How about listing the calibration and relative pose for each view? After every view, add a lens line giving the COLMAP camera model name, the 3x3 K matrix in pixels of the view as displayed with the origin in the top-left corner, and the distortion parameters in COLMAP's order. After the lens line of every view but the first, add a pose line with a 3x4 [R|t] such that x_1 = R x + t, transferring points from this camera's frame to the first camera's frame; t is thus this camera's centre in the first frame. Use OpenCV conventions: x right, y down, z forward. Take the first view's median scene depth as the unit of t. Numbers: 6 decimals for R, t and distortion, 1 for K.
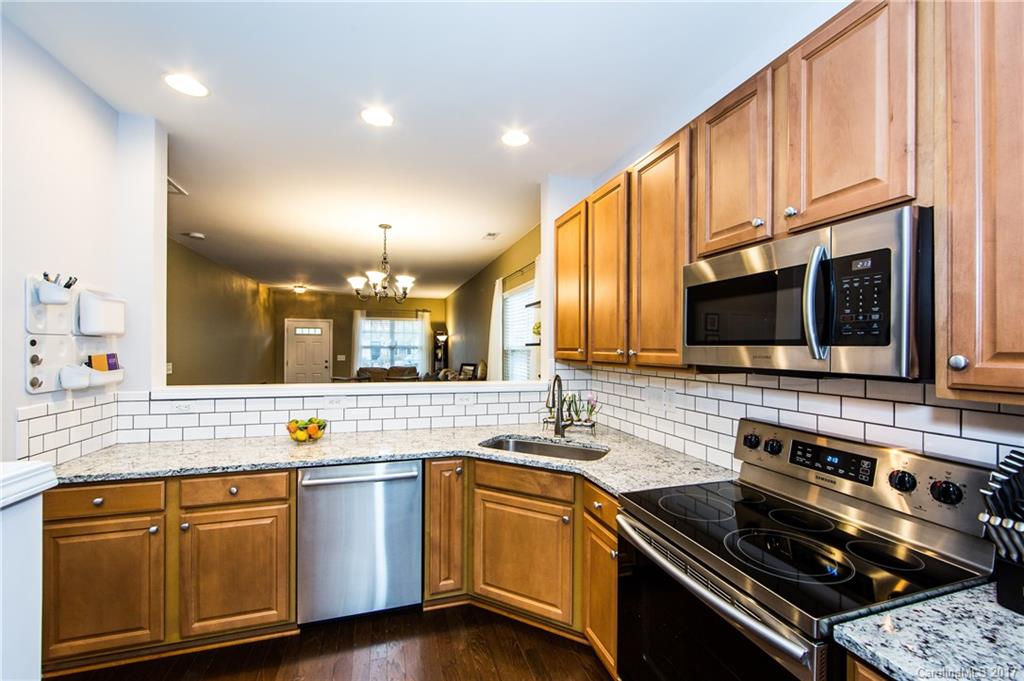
lens RADIAL K [[406.8, 0, 515.7], [0, 406.8, 339.6], [0, 0, 1]] dist [-0.001089, -0.000193]
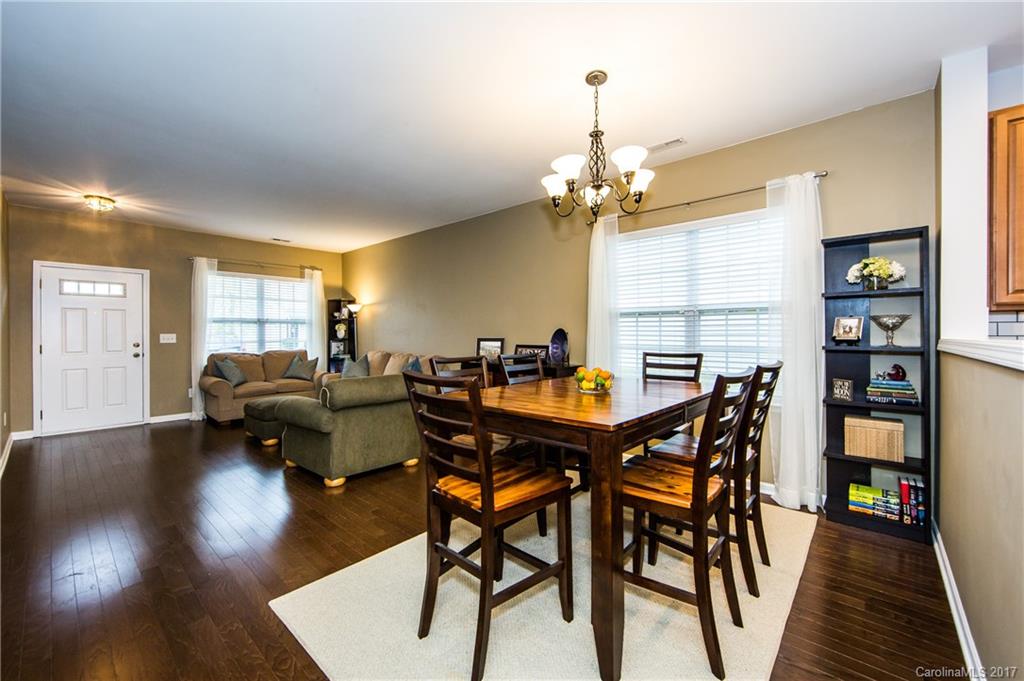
lens RADIAL K [[409.6, 0, 517.0], [0, 409.6, 335.2], [0, 0, 1]] dist [0.000318, 0.000074]
pose [[0.855102, -0.011168, 0.518339, -0.321094], [-0.001575, 0.999707, 0.024137, 0.026695], [-0.518457, -0.021456, 0.854834, 0.259057]]
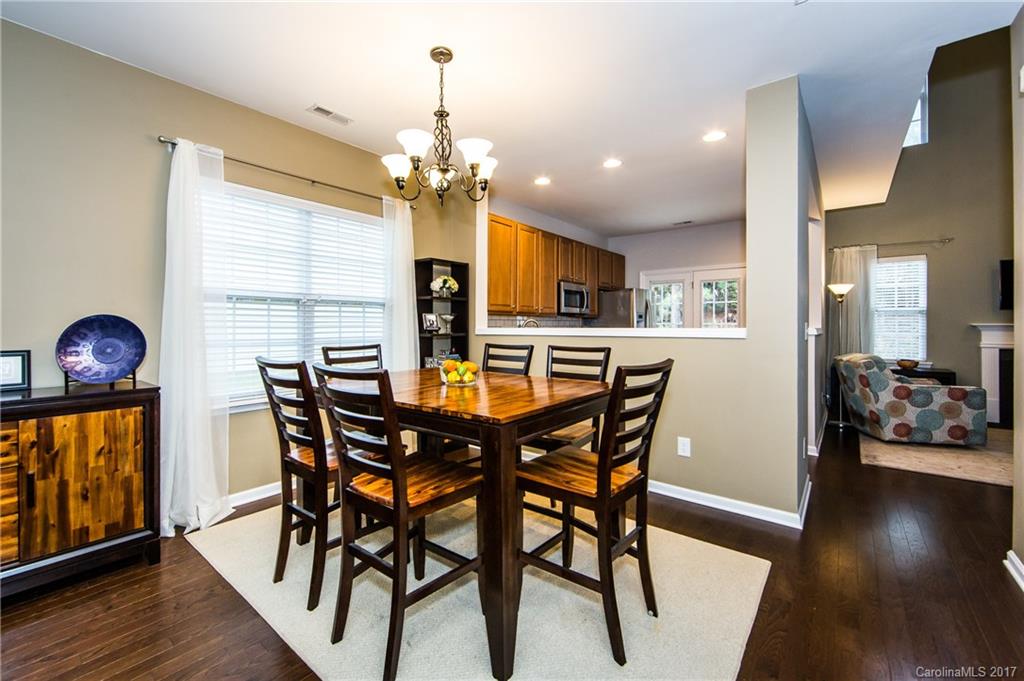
lens RADIAL K [[415.8, 0, 507.7], [0, 415.8, 326.3], [0, 0, 1]] dist [-0.001004, -0.000220]
pose [[-0.550052, -0.008371, 0.835089, -0.370863], [-0.019795, 0.999800, -0.003017, 0.033001], [-0.834896, -0.018190, -0.550107, 0.558412]]
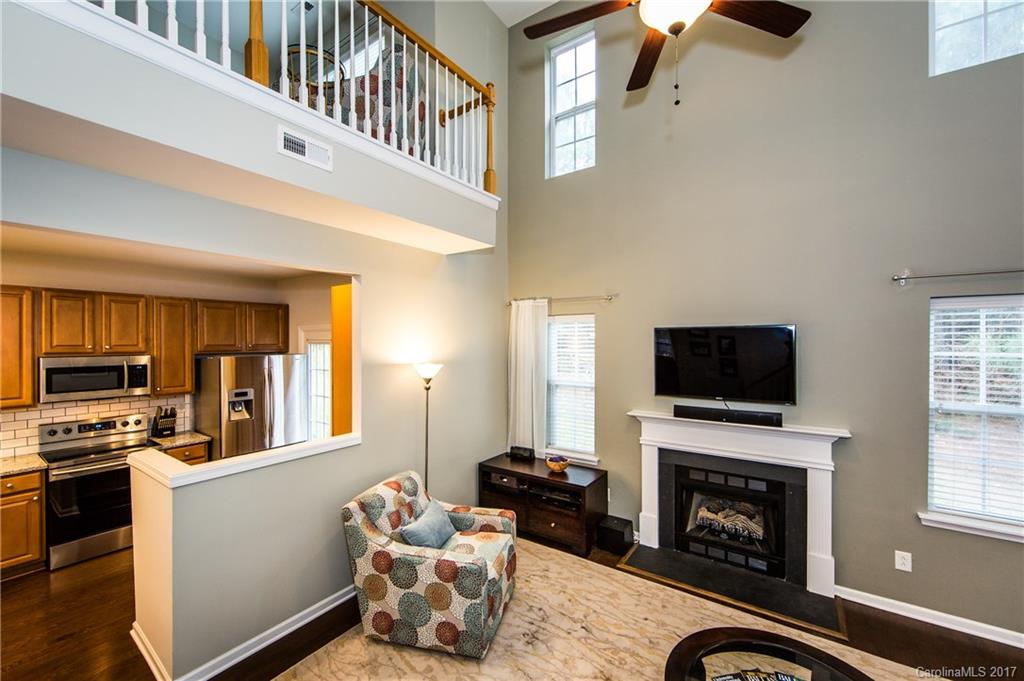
lens RADIAL K [[402.5, 0, 506.1], [0, 402.5, 343.0], [0, 0, 1]] dist [-0.001192, 0.000009]
pose [[-0.602155, -0.007611, 0.798343, -0.494596], [-0.016077, 0.999867, -0.002594, -0.052219], [-0.798217, -0.014397, -0.602198, 0.056787]]
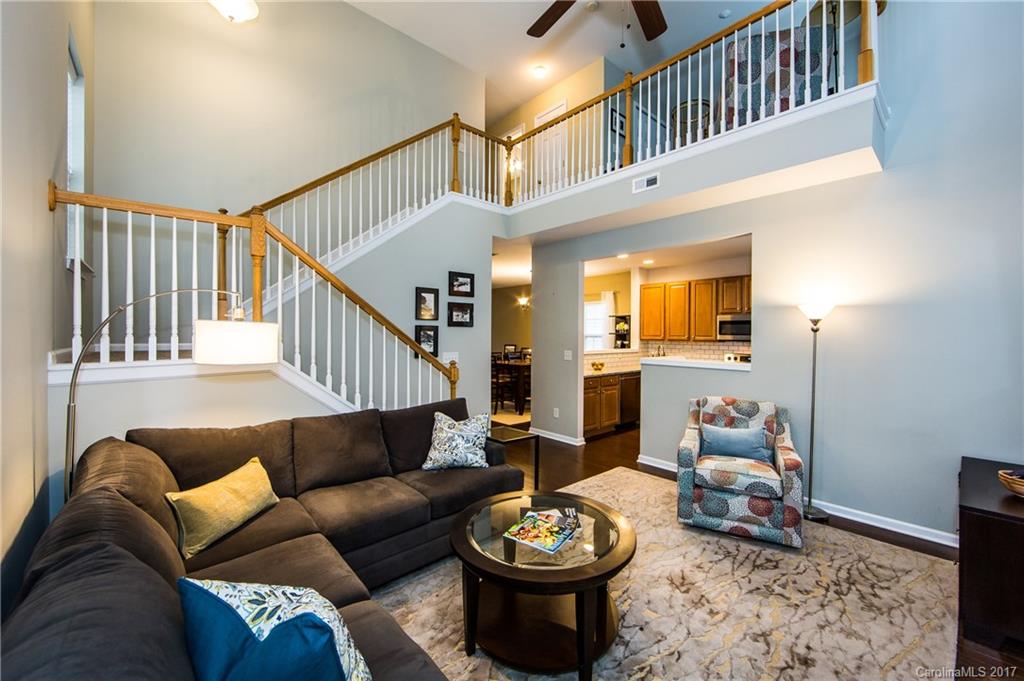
lens RADIAL K [[406.6, 0, 530.1], [0, 406.6, 329.9], [0, 0, 1]] dist [-0.000344, -0.000038]
pose [[0.900221, 0.000874, 0.435433, -0.535193], [-0.006749, 0.999906, 0.011947, -0.013036], [-0.435381, -0.013694, 0.900142, -0.321728]]
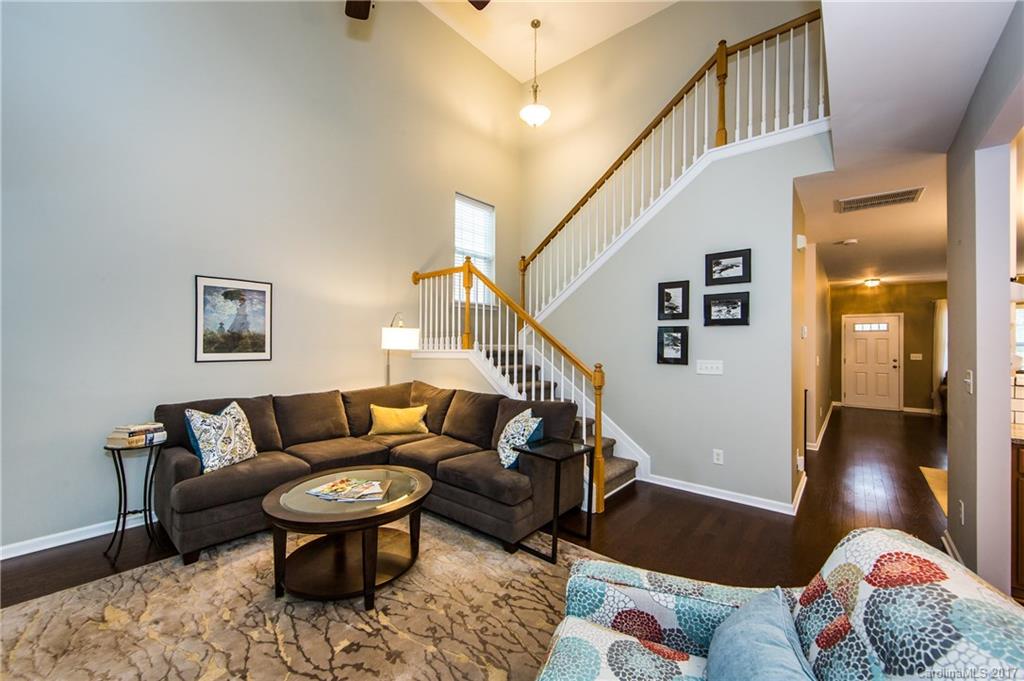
lens RADIAL K [[406.8, 0, 515.7], [0, 406.8, 339.6], [0, 0, 1]] dist [-0.001089, -0.000193]
pose [[0.534506, -0.011456, -0.845087, -0.162642], [0.012689, 0.999904, -0.005529, 0.002637], [0.845070, -0.007768, 0.534600, -0.181530]]
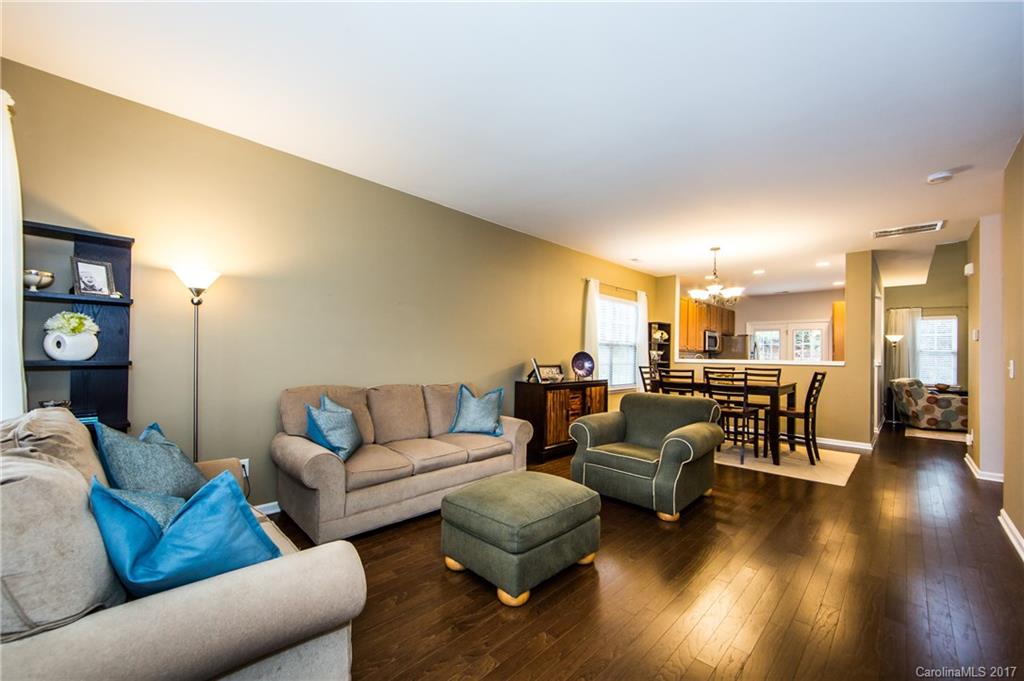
lens RADIAL K [[389.5, 0, 508.3], [0, 389.5, 353.6], [0, 0, 1]] dist [-0.000140, -0.000095]
pose [[-0.453901, -0.009837, 0.890998, -0.518420], [-0.035560, 0.999342, -0.007082, 0.040844], [-0.890342, -0.034898, -0.453953, 0.992704]]
